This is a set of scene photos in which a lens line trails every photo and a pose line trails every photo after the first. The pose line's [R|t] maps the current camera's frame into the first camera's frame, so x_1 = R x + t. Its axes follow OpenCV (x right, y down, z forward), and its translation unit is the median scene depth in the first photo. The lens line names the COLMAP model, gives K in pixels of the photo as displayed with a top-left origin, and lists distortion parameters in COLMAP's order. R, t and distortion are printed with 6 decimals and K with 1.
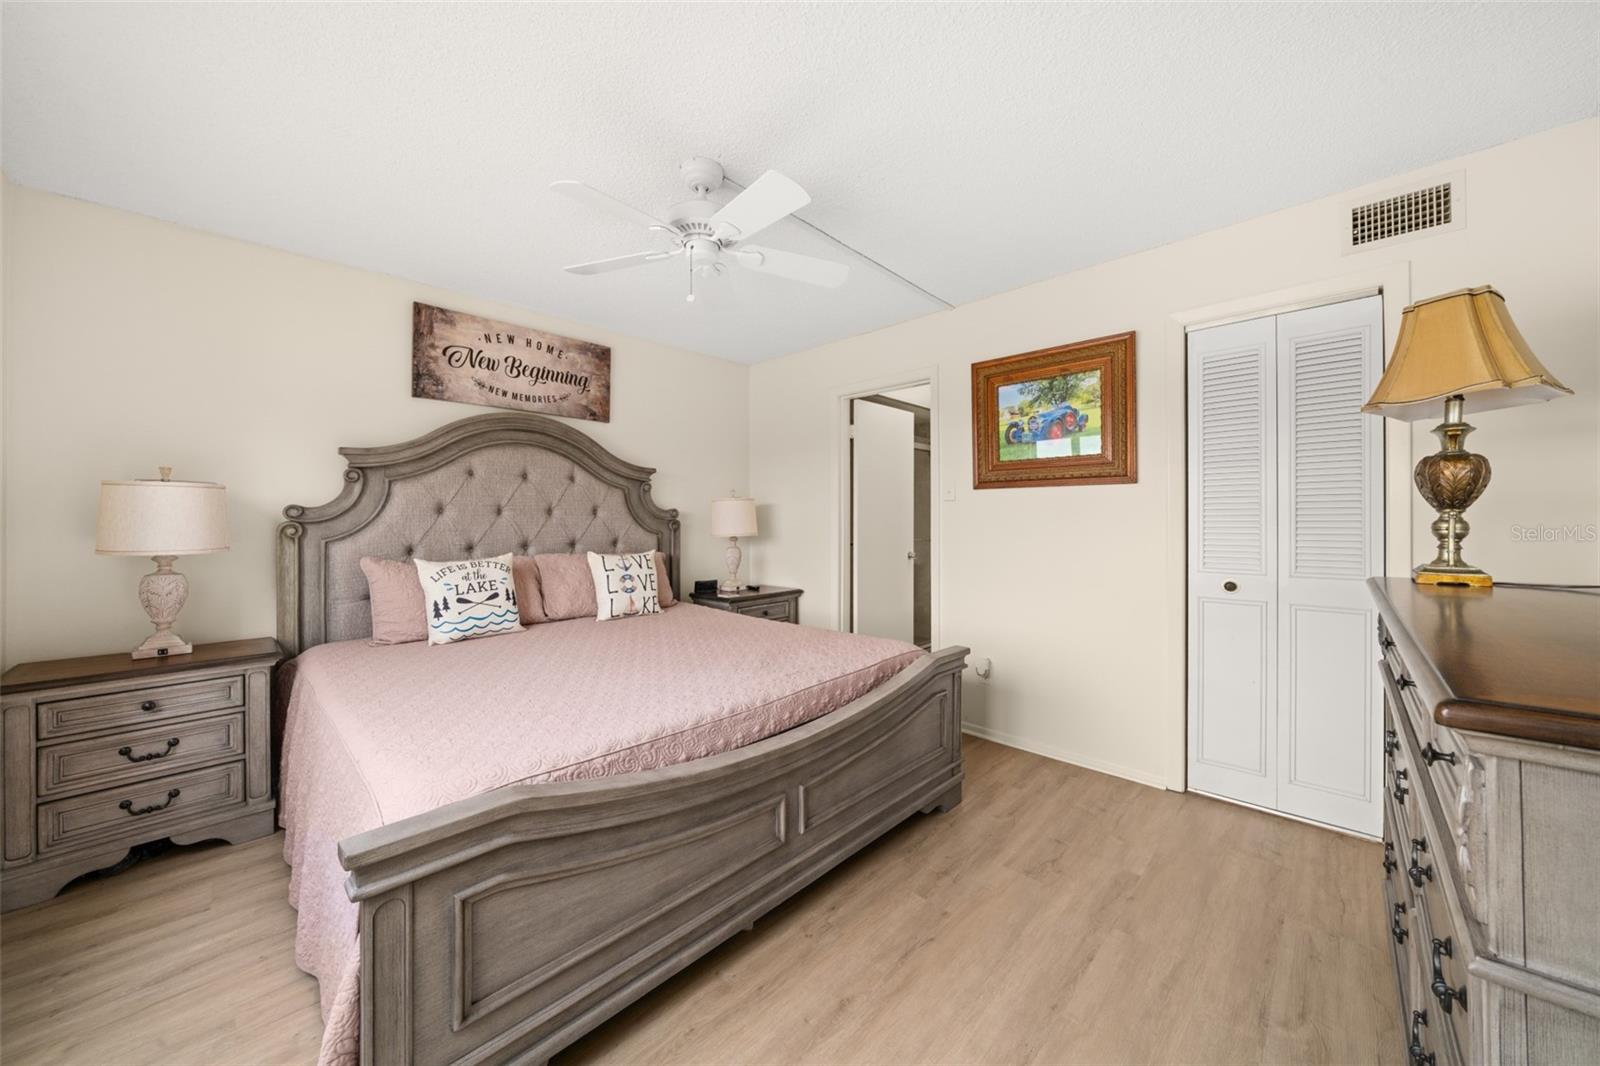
lens RADIAL K [[546.2, 0, 791.5], [0, 546.2, 521.5], [0, 0, 1]] dist [-0.008956, 0.000752]
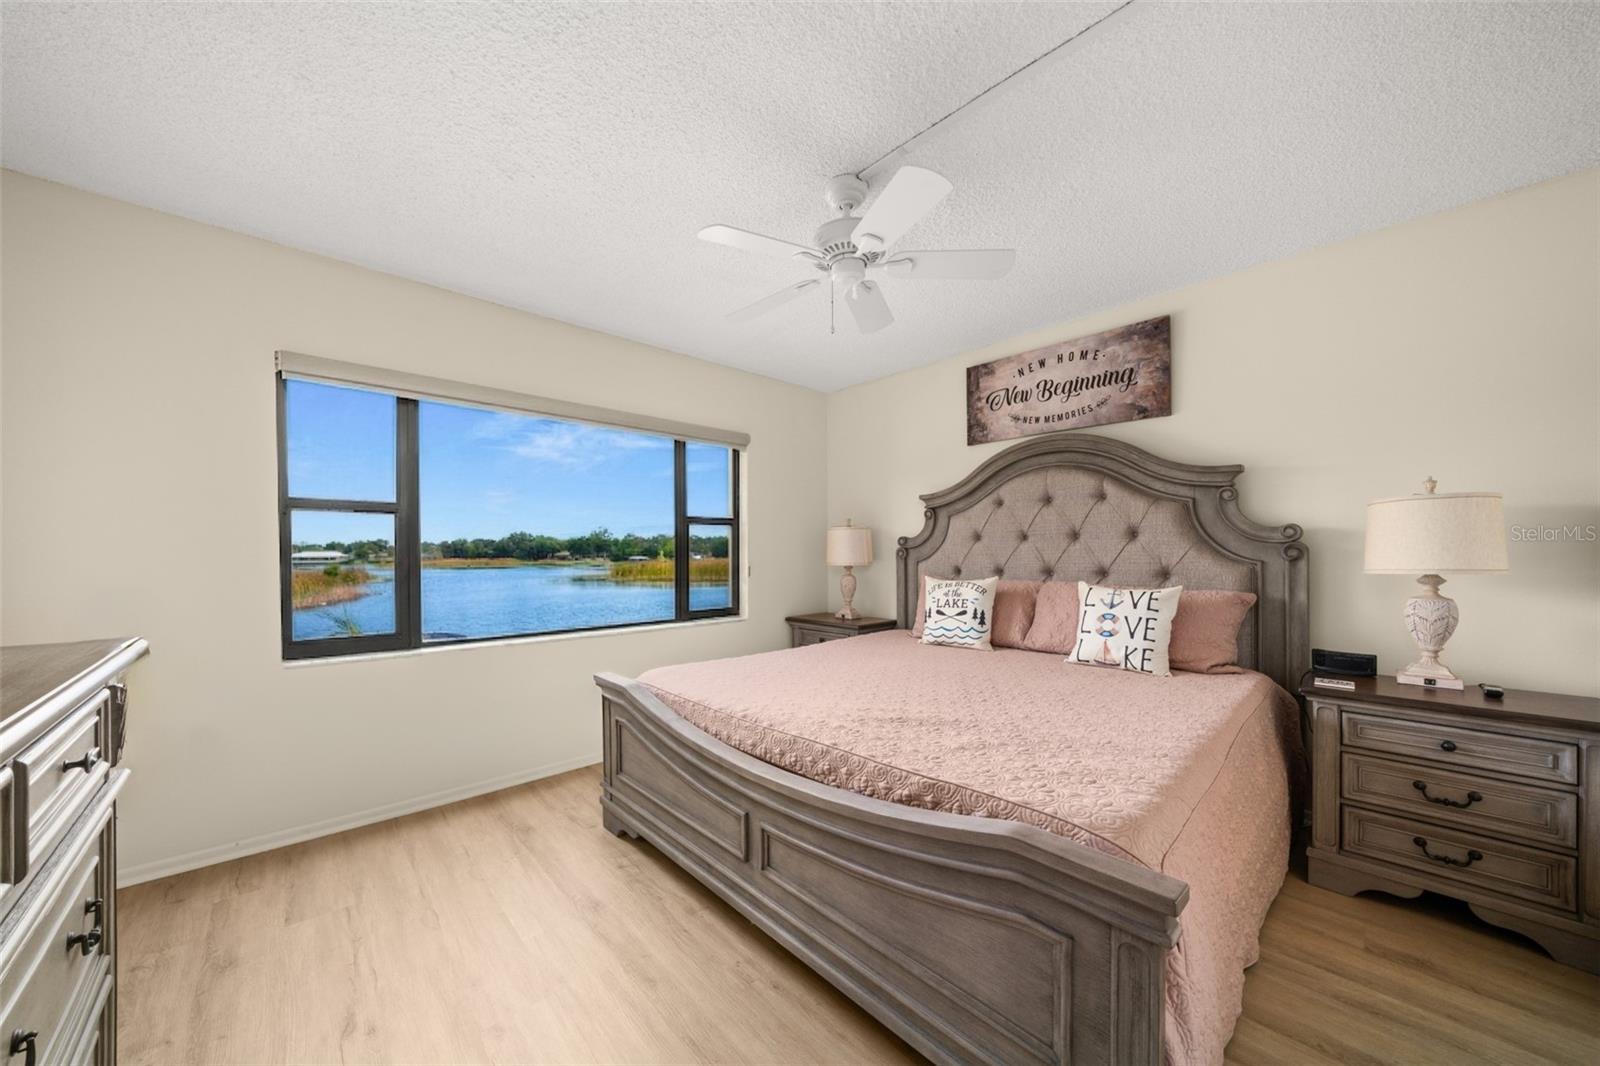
lens RADIAL K [[546.2, 0, 775.3], [0, 546.2, 555.3], [0, 0, 1]] dist [-0.008956, 0.000752]
pose [[-0.039907, 0.013191, -0.999116, 0.544605], [0.006886, 0.999893, 0.012926, -0.000460], [0.999180, -0.006364, -0.039993, 0.596190]]
